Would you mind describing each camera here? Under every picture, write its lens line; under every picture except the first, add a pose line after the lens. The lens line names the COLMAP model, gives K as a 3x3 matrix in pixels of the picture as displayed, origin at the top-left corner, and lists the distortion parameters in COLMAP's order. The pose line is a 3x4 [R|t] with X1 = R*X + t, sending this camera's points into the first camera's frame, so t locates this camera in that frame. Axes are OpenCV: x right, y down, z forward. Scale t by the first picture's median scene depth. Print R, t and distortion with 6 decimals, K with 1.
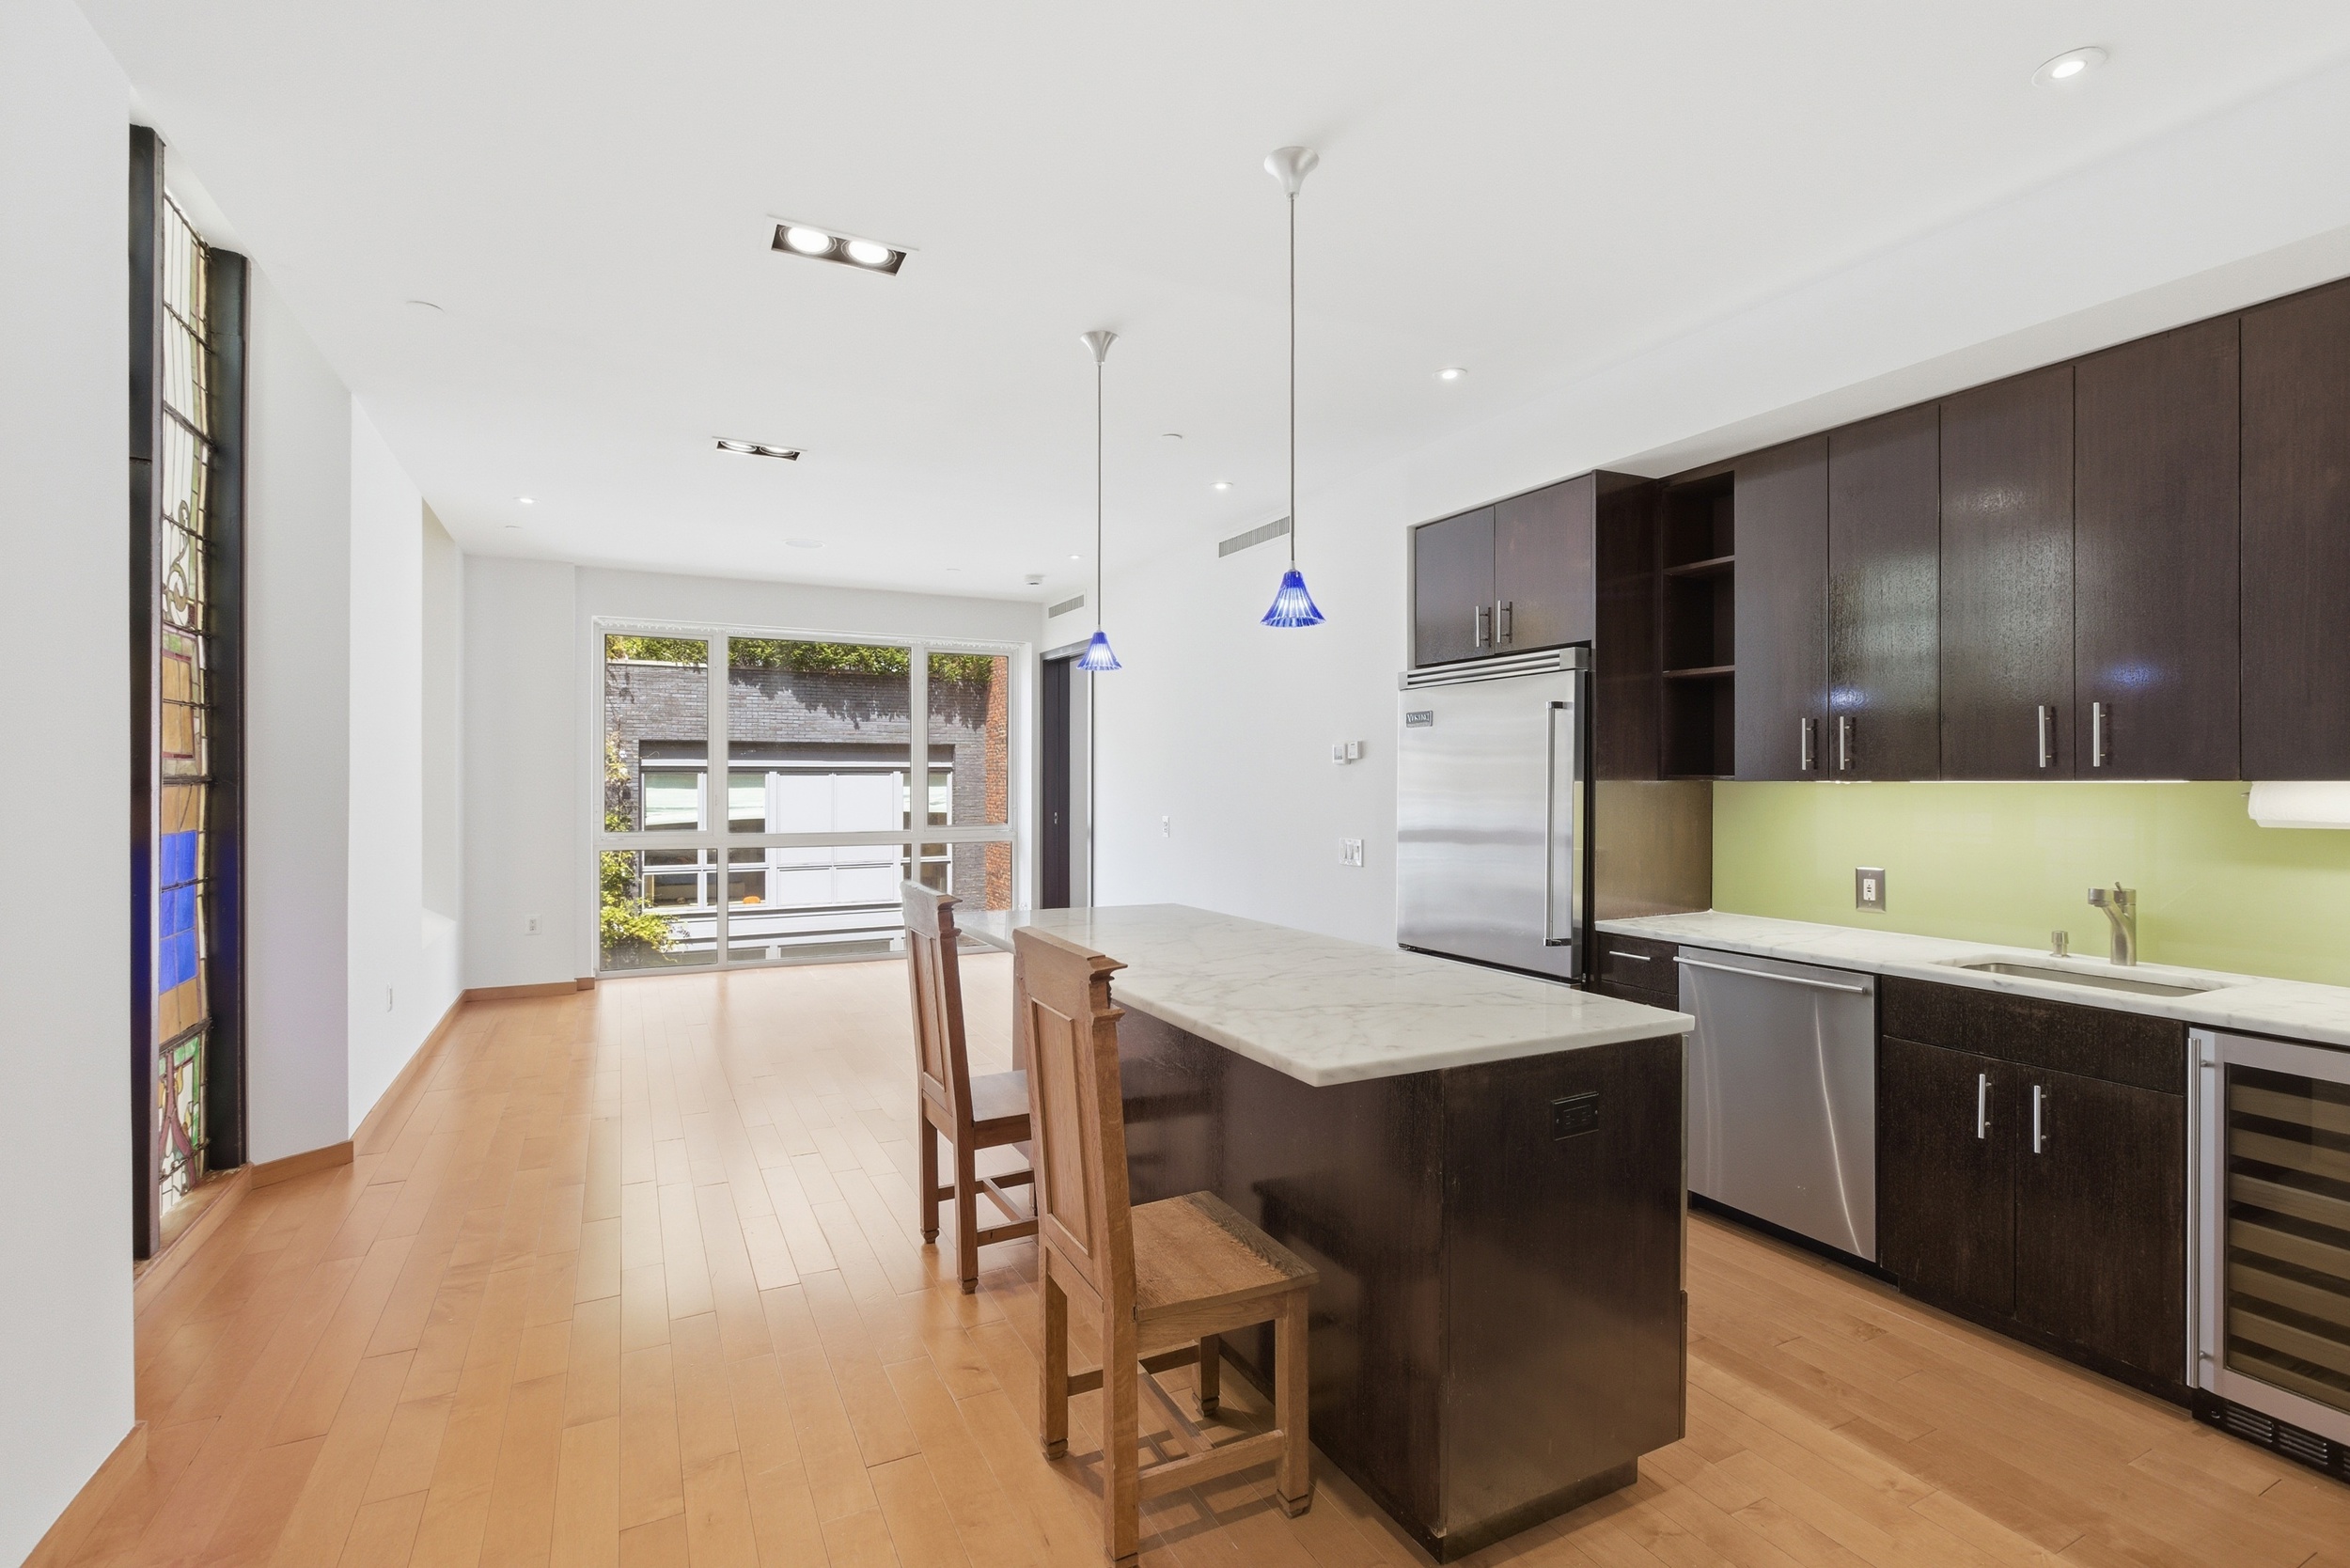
lens RADIAL K [[1068.2, 0, 1164.9], [0, 1068.2, 778.8], [0, 0, 1]] dist [-0.000469, 0.003104]
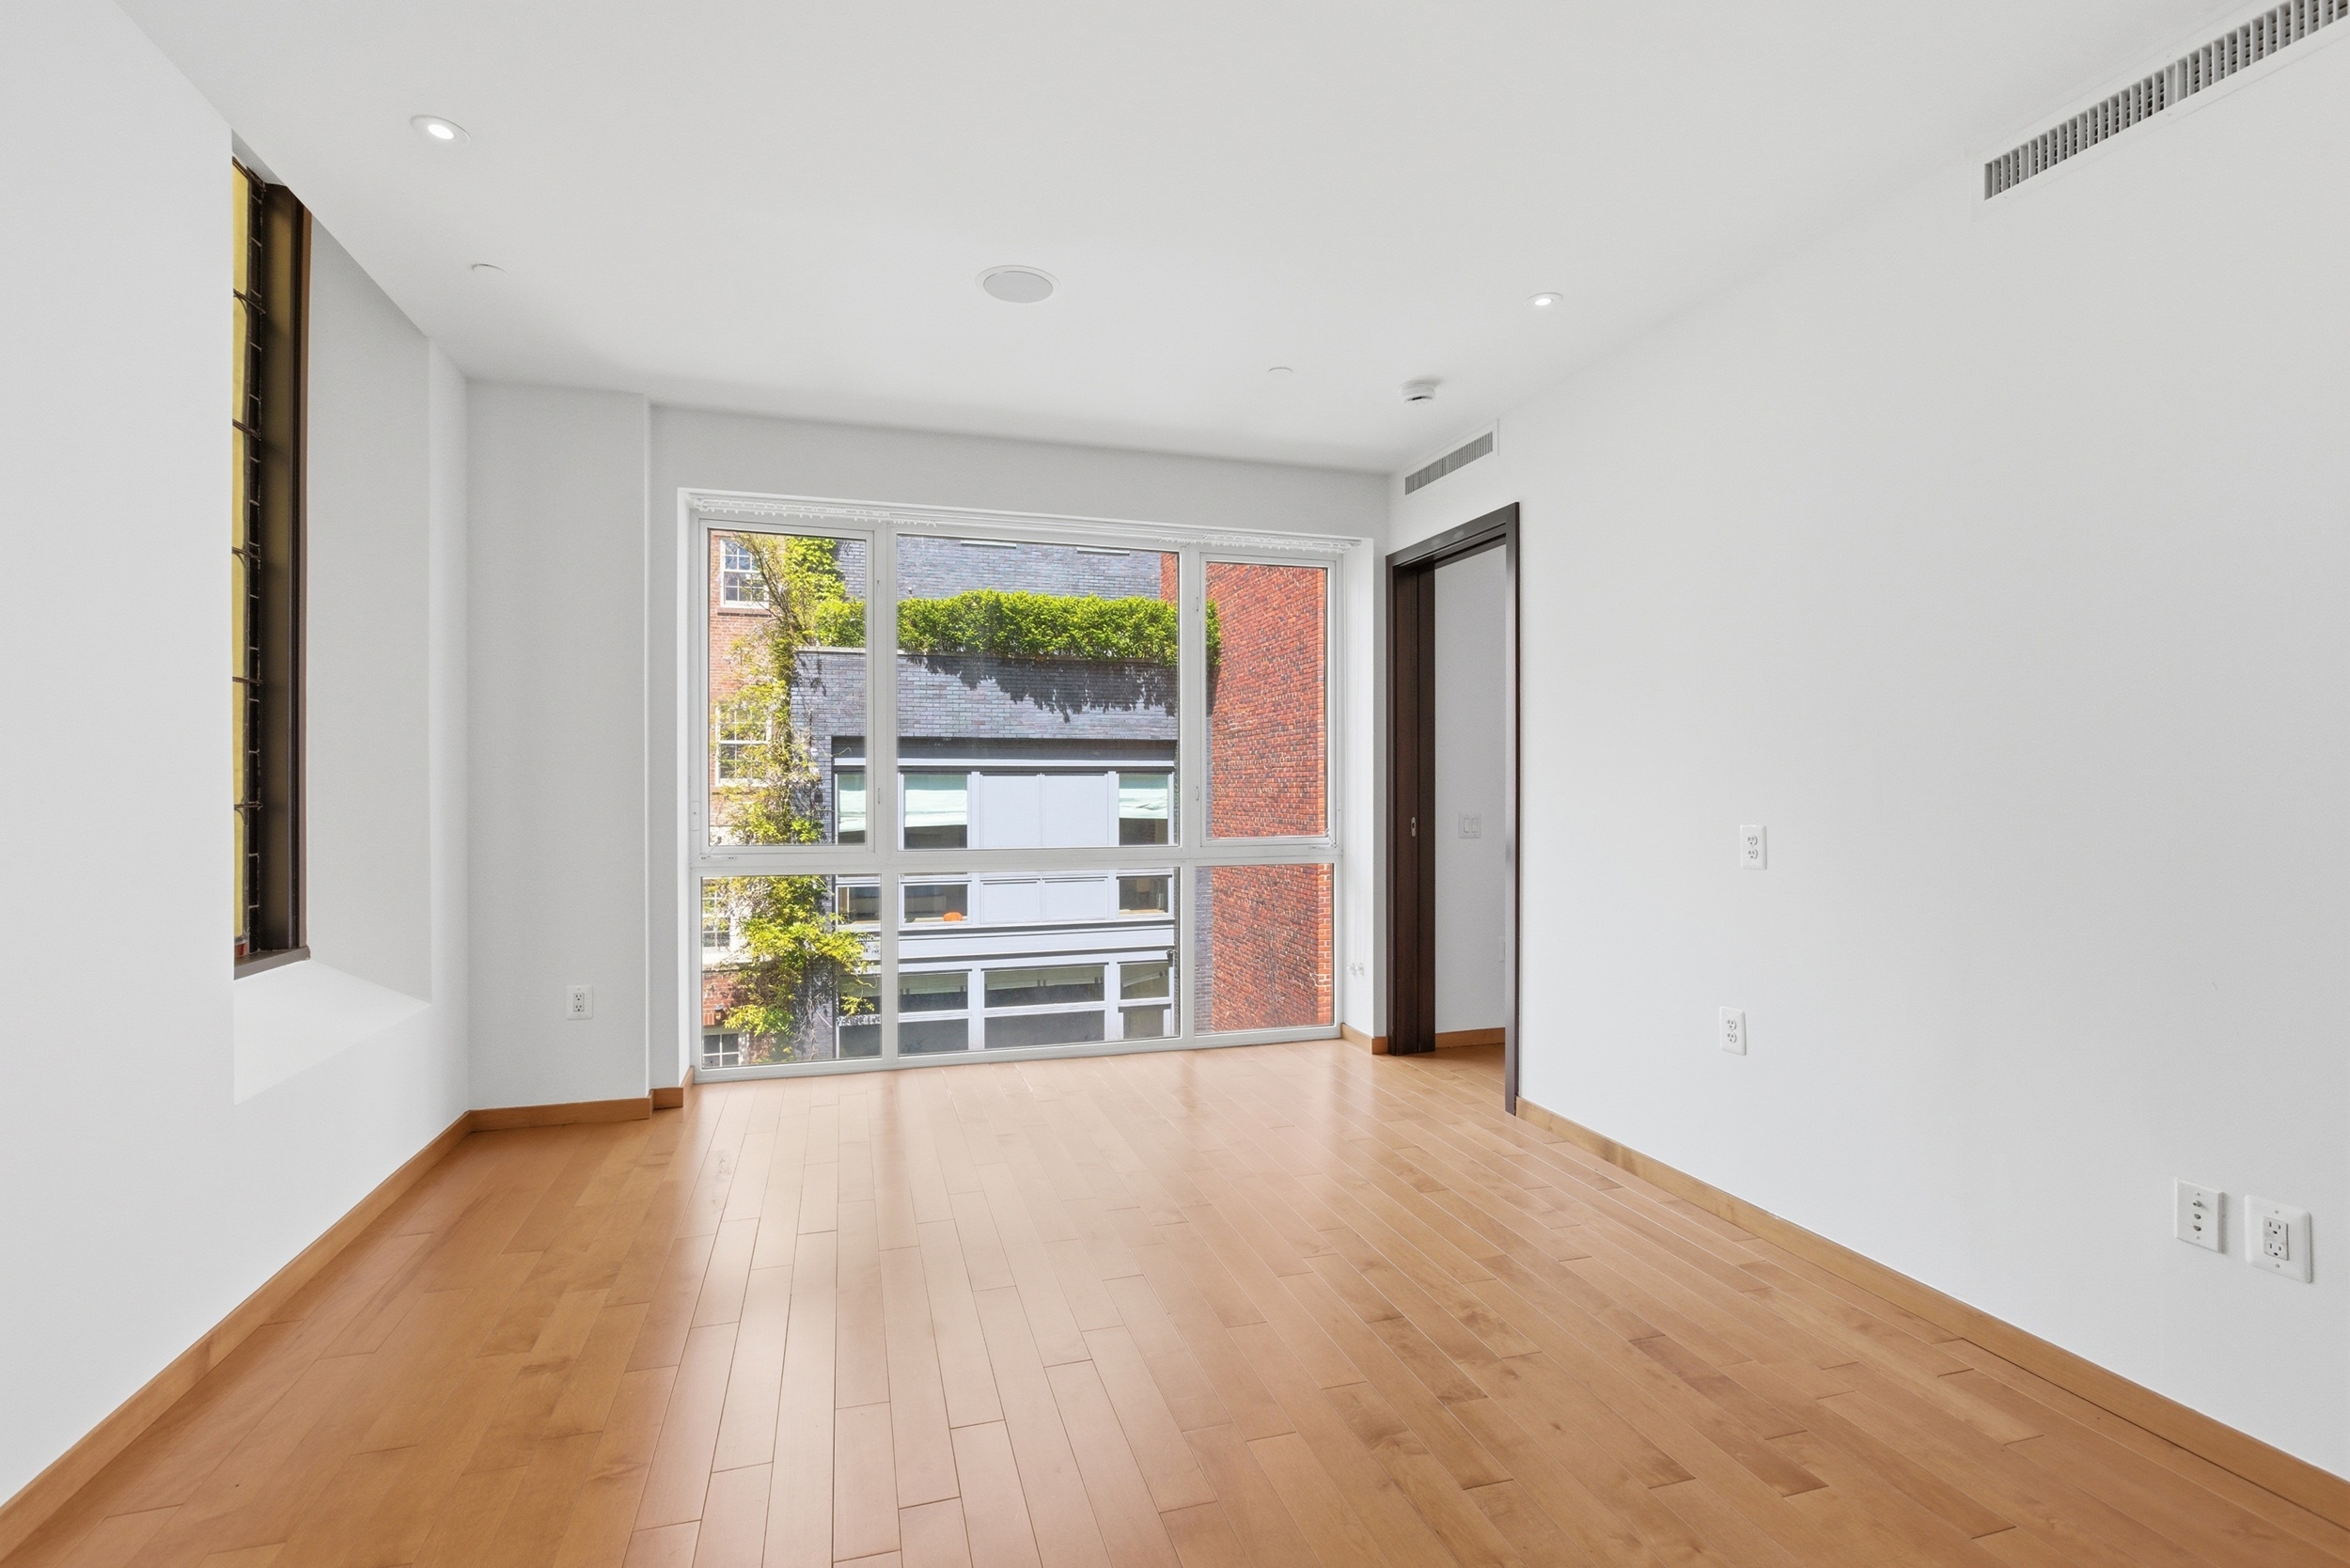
lens RADIAL K [[1068.2, 0, 1174.1], [0, 1068.2, 781.3], [0, 0, 1]] dist [-0.000469, 0.003104]
pose [[0.985447, -0.001525, -0.169976, -0.058026], [0.000652, 0.999986, -0.005192, 0.005979], [0.169982, 0.005005, 0.985434, 0.166806]]
